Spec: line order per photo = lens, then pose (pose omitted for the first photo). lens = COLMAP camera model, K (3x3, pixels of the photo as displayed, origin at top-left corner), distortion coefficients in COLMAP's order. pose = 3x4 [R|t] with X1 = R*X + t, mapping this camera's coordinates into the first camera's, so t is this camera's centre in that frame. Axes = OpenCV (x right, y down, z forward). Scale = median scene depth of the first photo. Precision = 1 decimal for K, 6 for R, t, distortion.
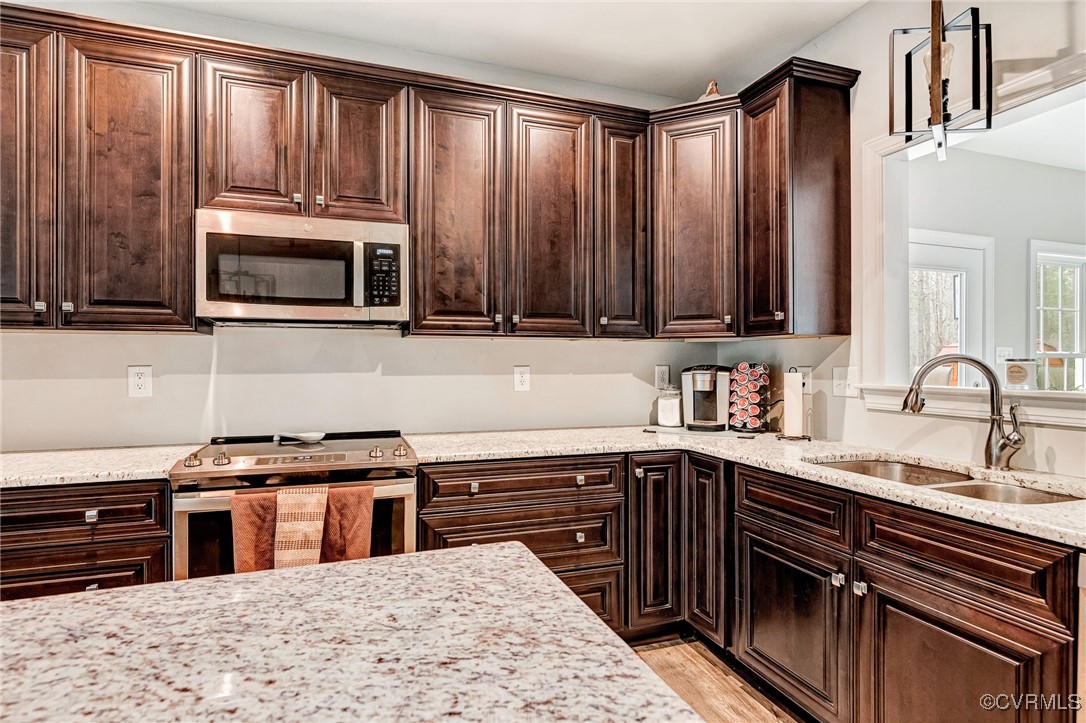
lens RADIAL K [[561.3, 0, 546.9], [0, 561.3, 361.6], [0, 0, 1]] dist [-0.001405, 0.001241]
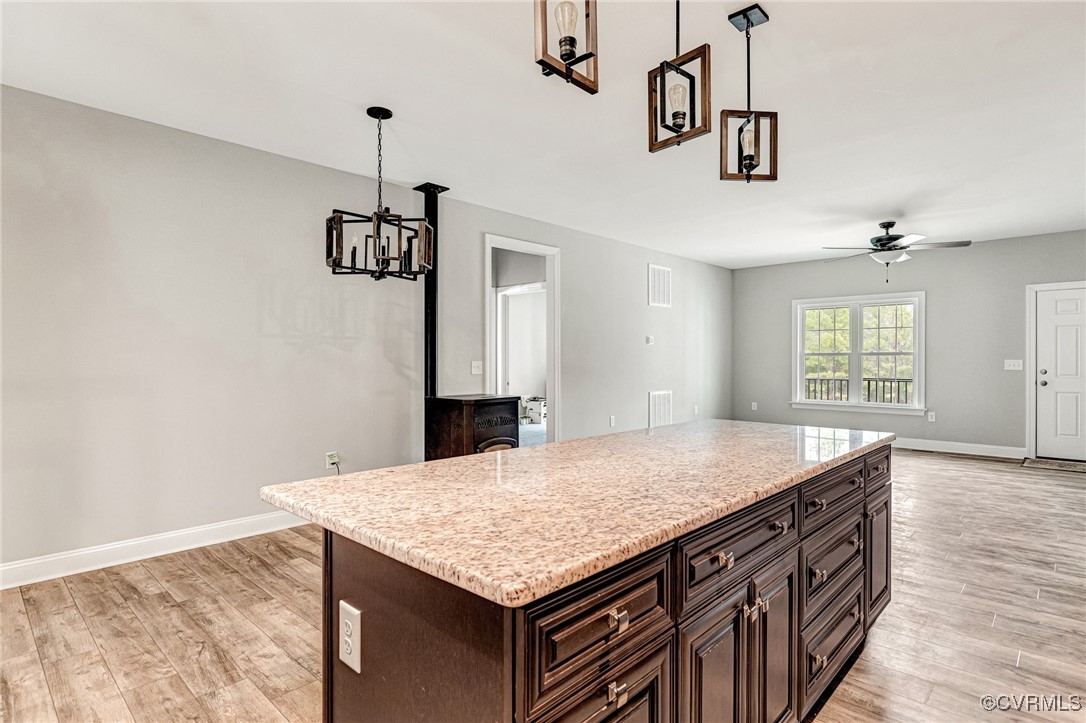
lens RADIAL K [[561.3, 0, 542.4], [0, 561.3, 361.2], [0, 0, 1]] dist [-0.001405, 0.001241]
pose [[-0.891721, 0.001164, -0.452583, 0.365286], [0.000906, 0.999999, 0.000787, -0.000948], [0.452584, 0.000291, -0.891722, 2.332137]]
